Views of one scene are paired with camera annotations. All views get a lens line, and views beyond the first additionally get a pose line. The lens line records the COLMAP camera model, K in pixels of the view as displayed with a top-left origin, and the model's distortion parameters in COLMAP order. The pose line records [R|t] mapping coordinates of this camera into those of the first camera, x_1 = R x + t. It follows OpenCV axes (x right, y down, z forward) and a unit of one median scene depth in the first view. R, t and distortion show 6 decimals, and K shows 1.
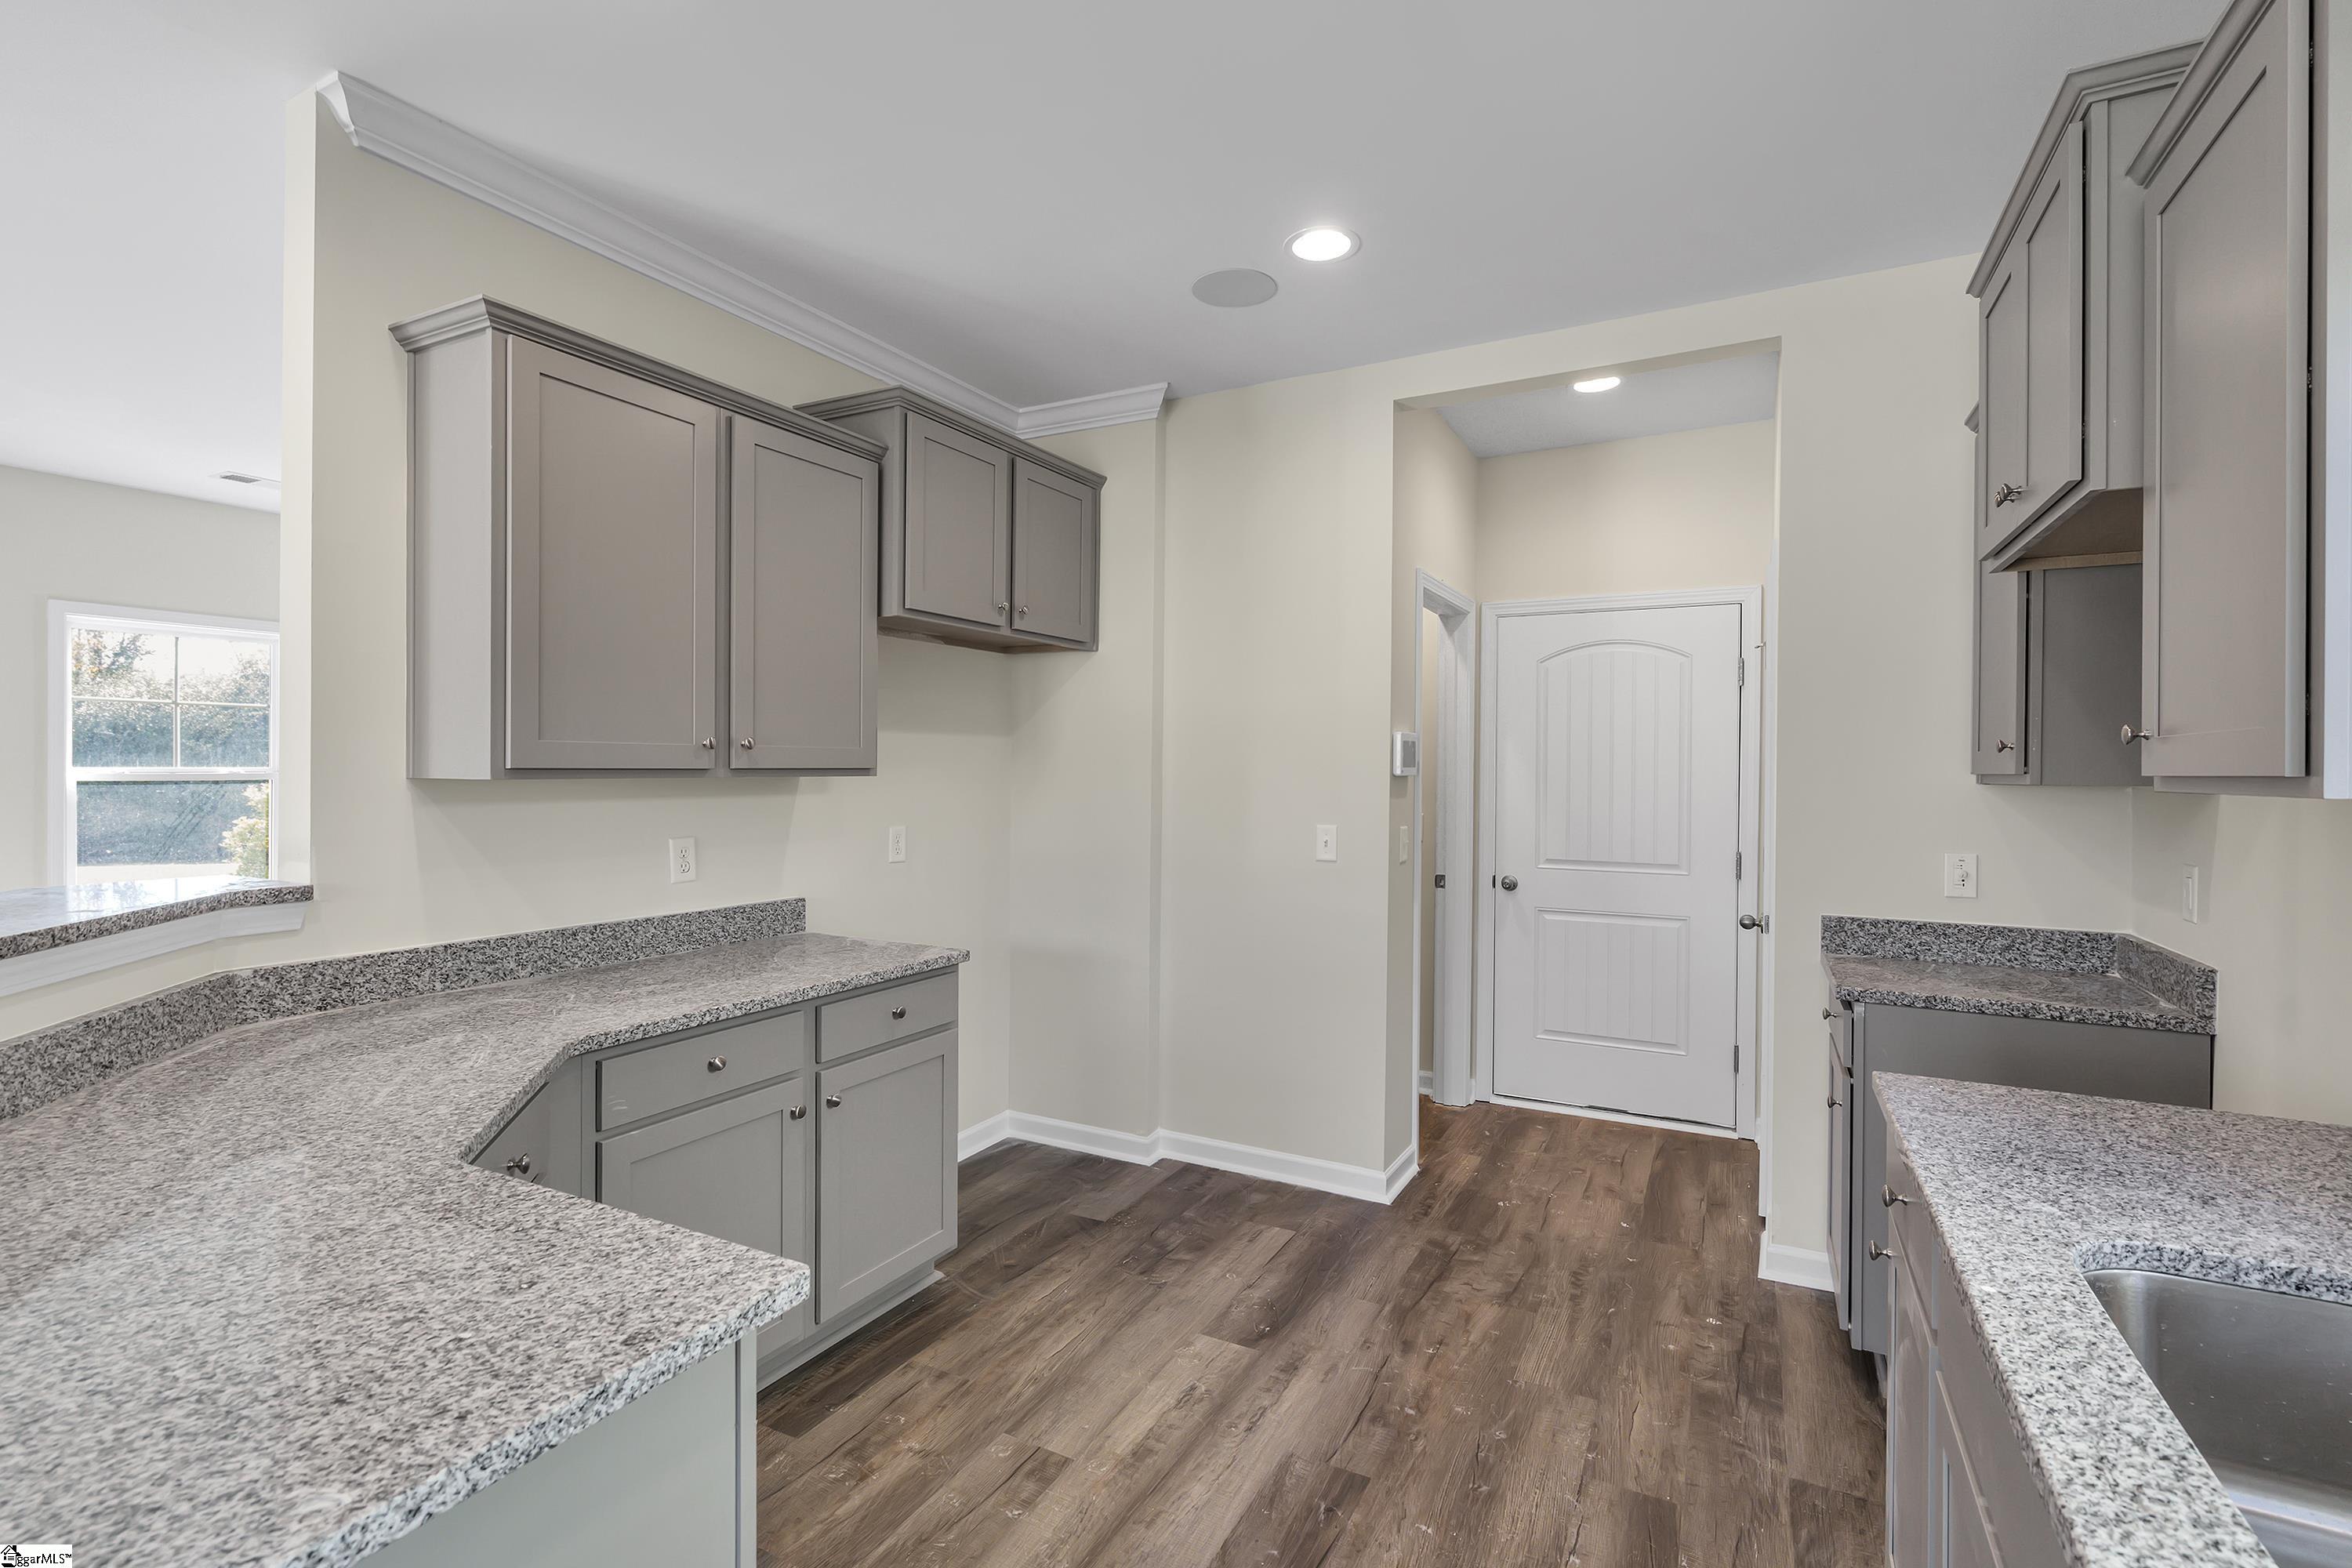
lens RADIAL K [[1055.2, 0, 1175.9], [0, 1055.2, 778.4], [0, 0, 1]] dist [-0.017558, 0.004933]
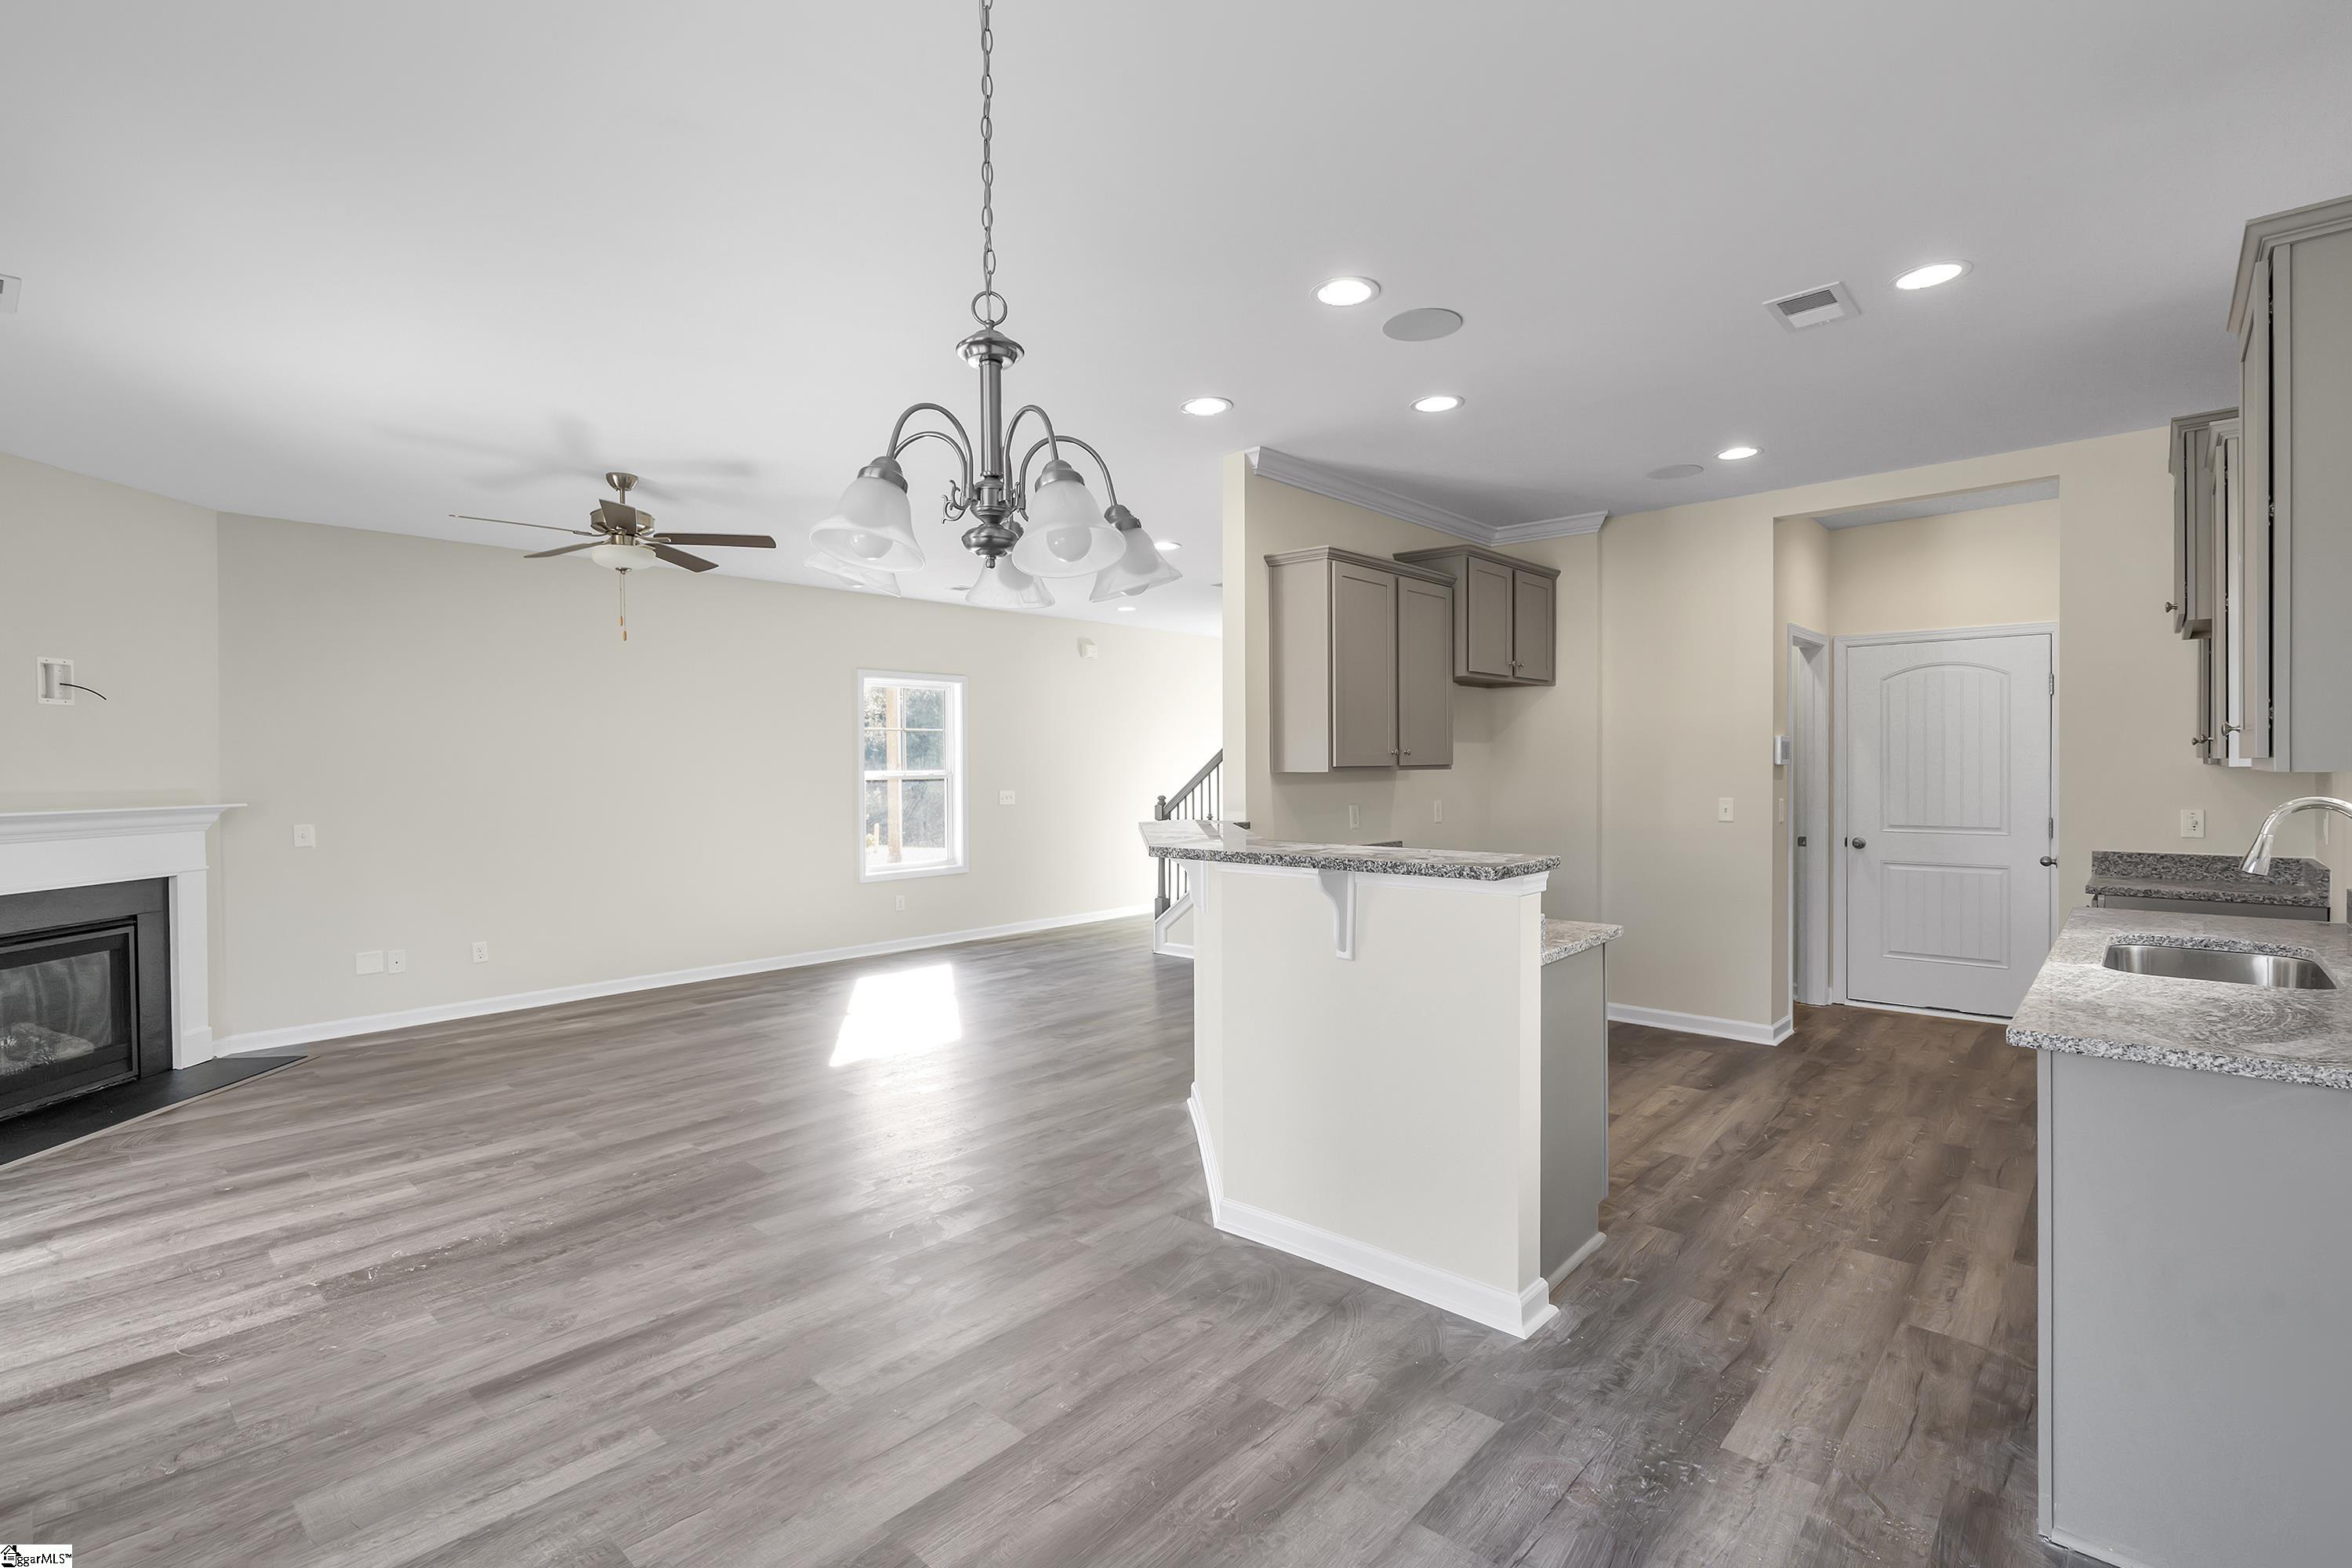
lens RADIAL K [[1055.2, 0, 1175.9], [0, 1055.2, 778.4], [0, 0, 1]] dist [-0.017558, 0.004933]
pose [[0.966941, -0.010664, -0.254776, -0.293764], [0.011862, 0.999925, 0.003163, 0.002509], [0.254723, -0.006081, 0.966995, -0.821335]]
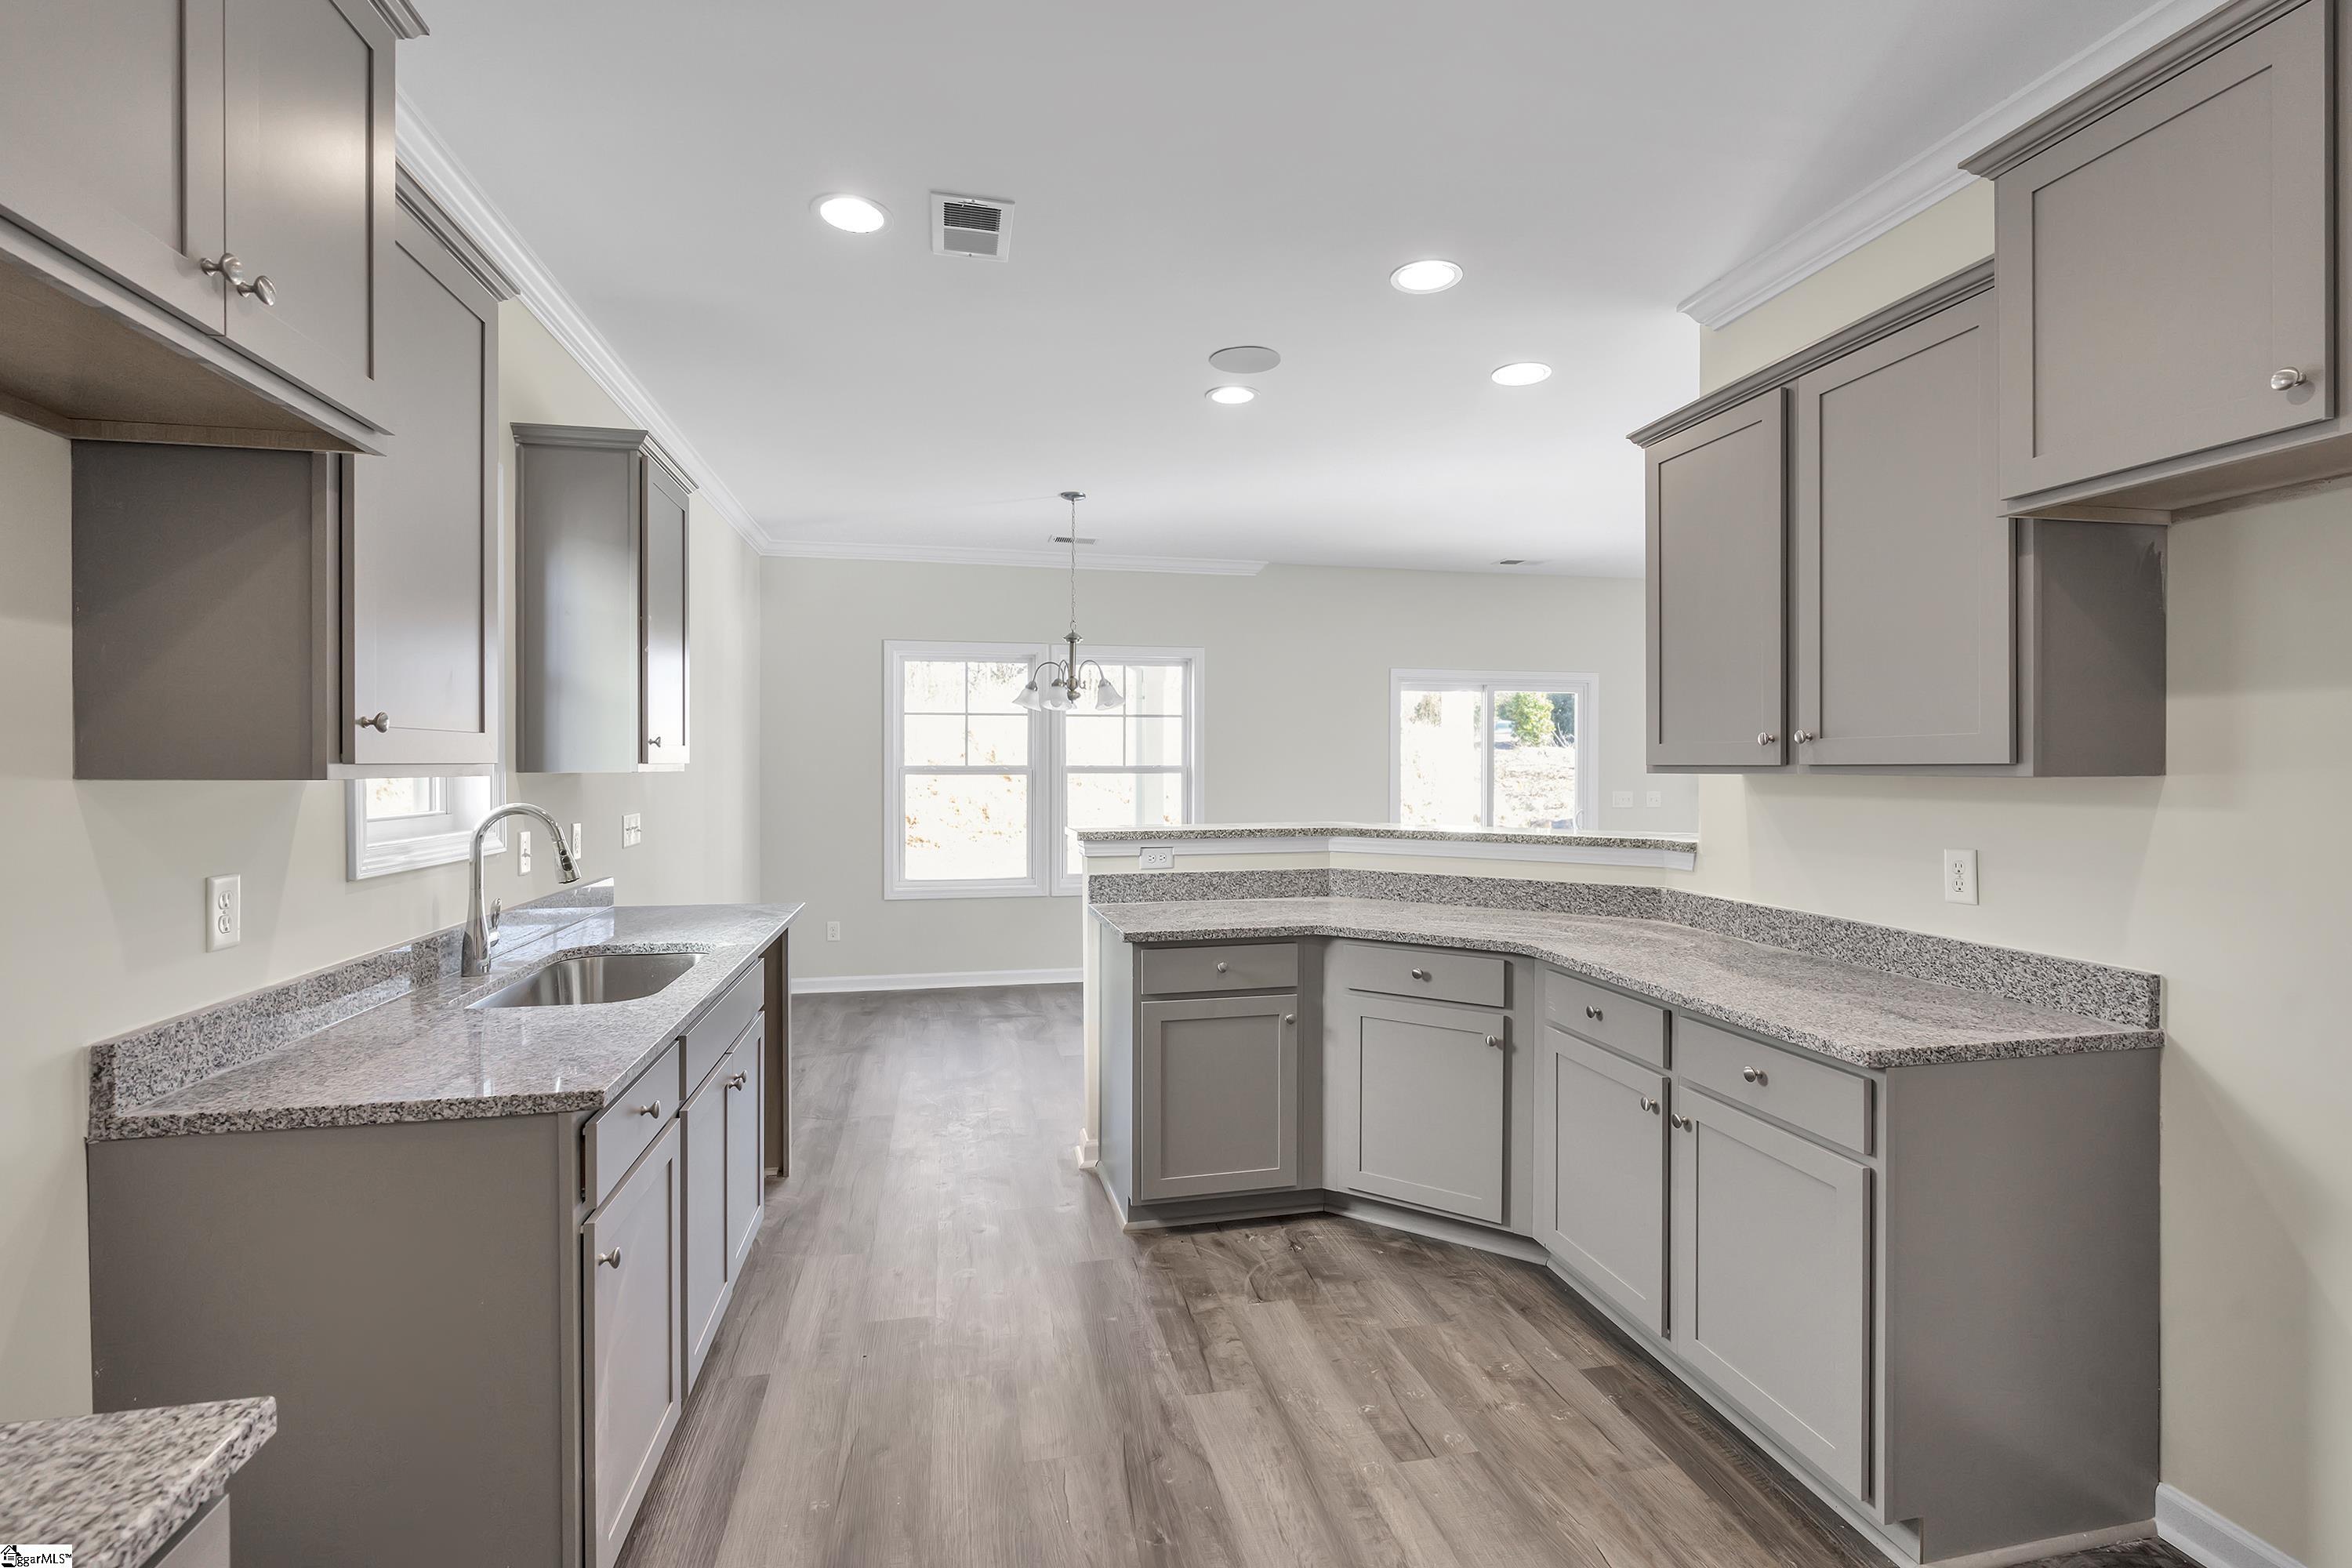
lens RADIAL K [[1055.2, 0, 1175.9], [0, 1055.2, 778.4], [0, 0, 1]] dist [-0.017558, 0.004933]
pose [[-0.766693, 0.005052, -0.641994, 0.511716], [-0.007652, 0.999826, 0.017006, -0.008172], [0.641969, 0.017950, -0.766521, 1.189442]]
